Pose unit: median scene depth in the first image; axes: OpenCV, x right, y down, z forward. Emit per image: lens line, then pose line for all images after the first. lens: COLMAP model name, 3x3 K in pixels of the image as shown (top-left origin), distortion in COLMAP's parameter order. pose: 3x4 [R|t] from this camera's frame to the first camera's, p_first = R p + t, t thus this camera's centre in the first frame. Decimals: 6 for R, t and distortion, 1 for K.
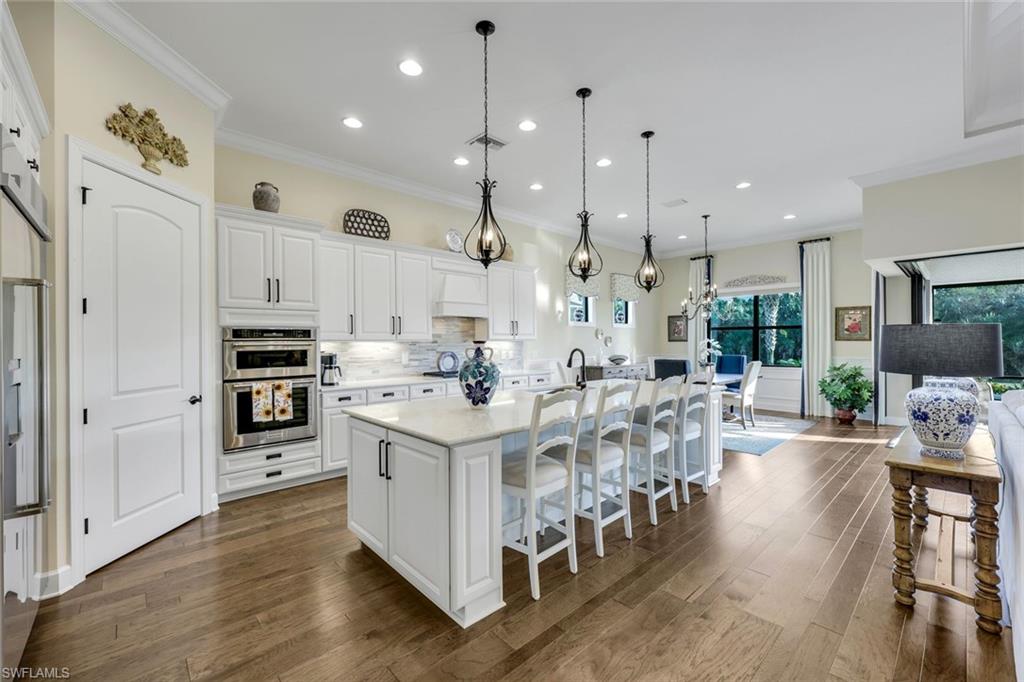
lens RADIAL K [[419.4, 0, 508.6], [0, 419.4, 341.2], [0, 0, 1]] dist [0.002133, -0.000034]
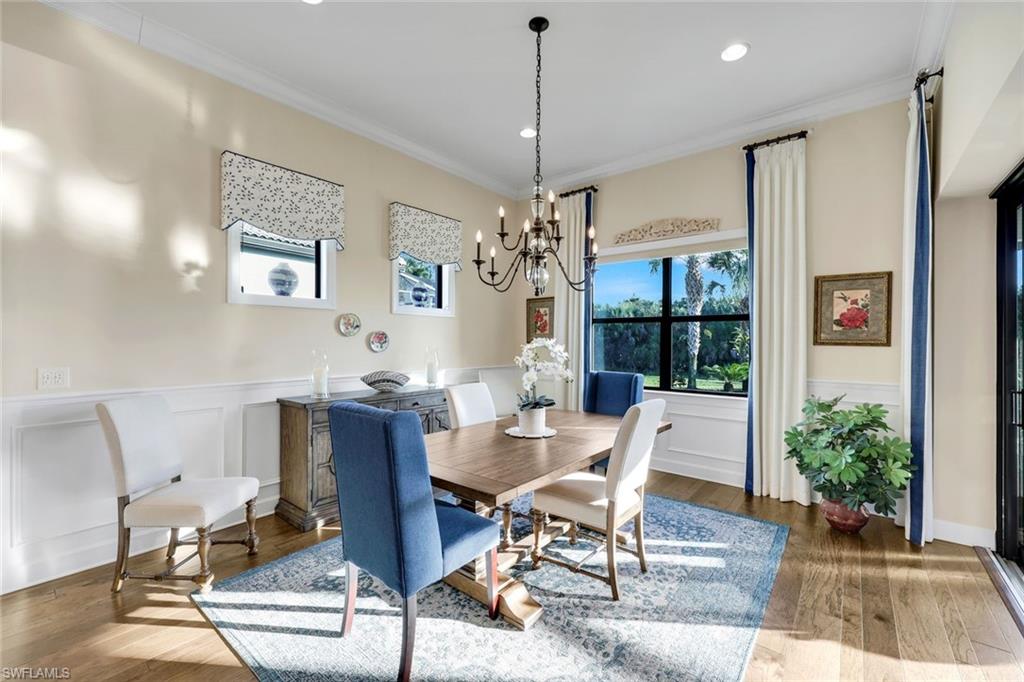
lens RADIAL K [[413.3, 0, 508.4], [0, 413.3, 340.1], [0, 0, 1]] dist [0.001534, 0.000110]
pose [[0.990887, 0.011358, 0.134214, 0.550453], [-0.011290, 0.999935, -0.001268, -0.003475], [-0.134220, -0.000259, 0.990952, 0.868316]]
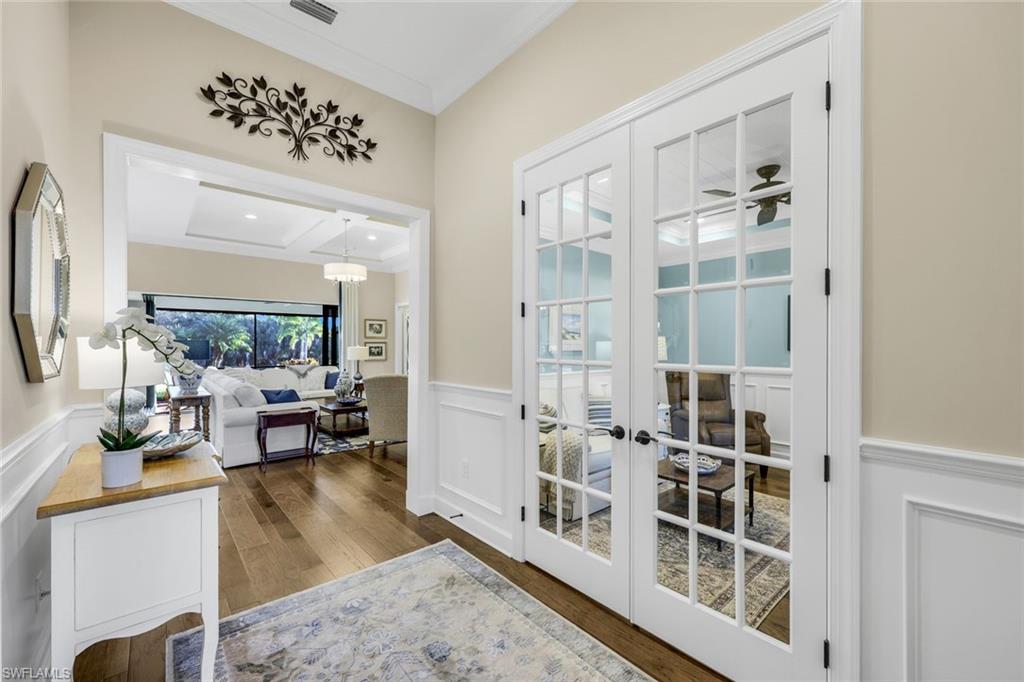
lens RADIAL K [[419.4, 0, 508.6], [0, 419.4, 341.2], [0, 0, 1]] dist [0.002133, -0.000034]
pose [[0.043308, 0.012275, 0.998986, -0.576191], [-0.003470, 0.999920, -0.012136, -0.005866], [-0.999056, -0.002941, 0.043347, -0.414808]]
